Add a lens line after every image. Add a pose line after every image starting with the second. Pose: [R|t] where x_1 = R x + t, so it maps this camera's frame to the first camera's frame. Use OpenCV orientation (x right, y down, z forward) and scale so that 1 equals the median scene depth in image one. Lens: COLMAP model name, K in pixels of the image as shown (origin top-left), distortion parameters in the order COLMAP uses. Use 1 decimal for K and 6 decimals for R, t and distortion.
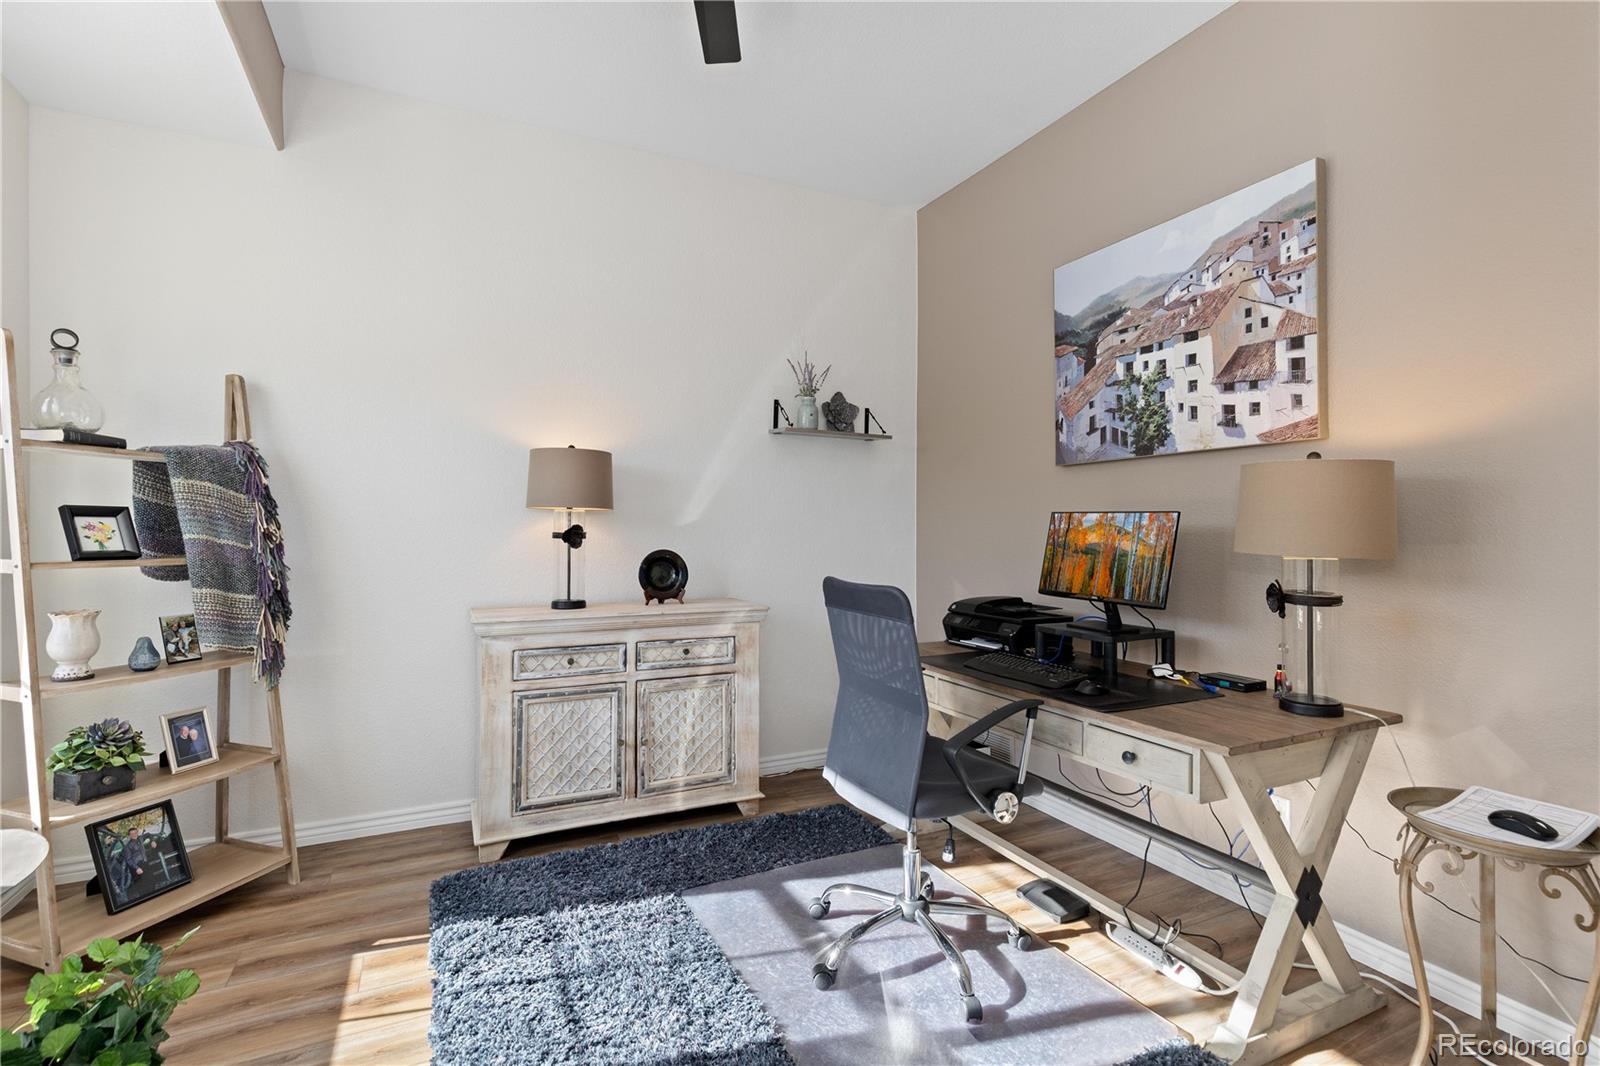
lens RADIAL K [[732.5, 0, 784.0], [0, 732.5, 530.7], [0, 0, 1]] dist [0.008145, -0.002980]
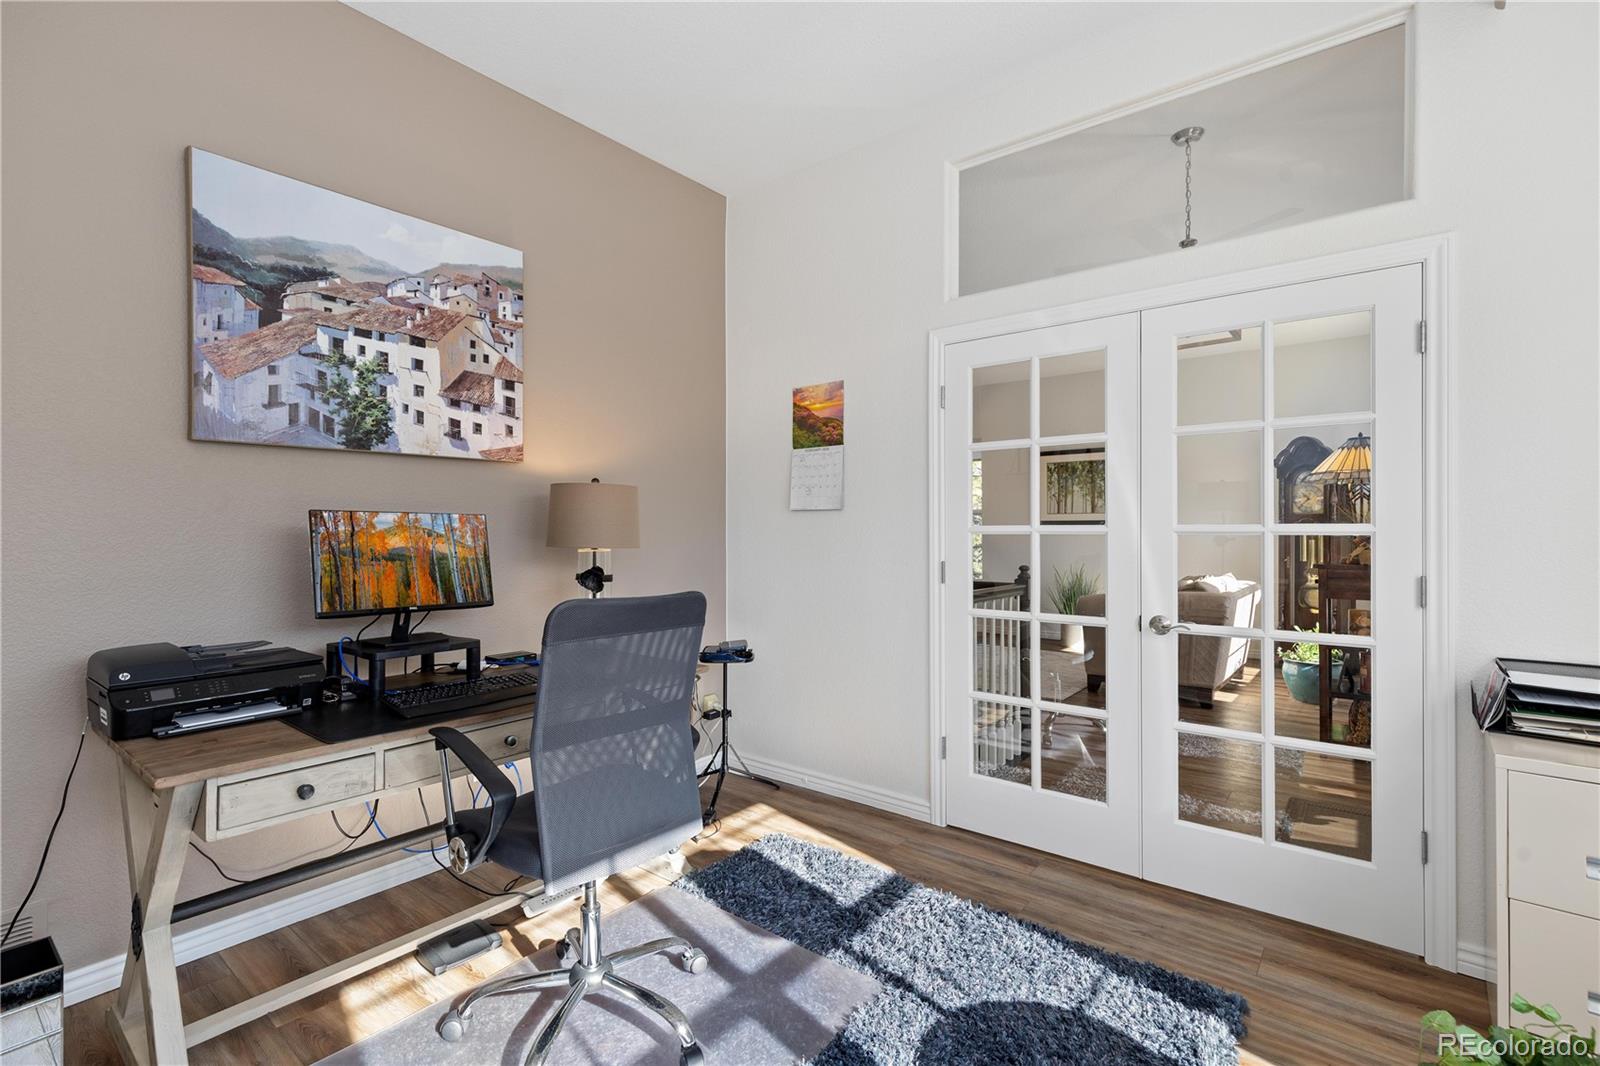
lens RADIAL K [[727.7, 0, 791.7], [0, 727.7, 533.0], [0, 0, 1]] dist [0.000761, 0.000023]
pose [[-0.431717, -0.004774, 0.901997, -0.574480], [0.005986, 0.999949, 0.008158, -0.004945], [-0.901989, 0.008921, -0.431666, 0.962479]]
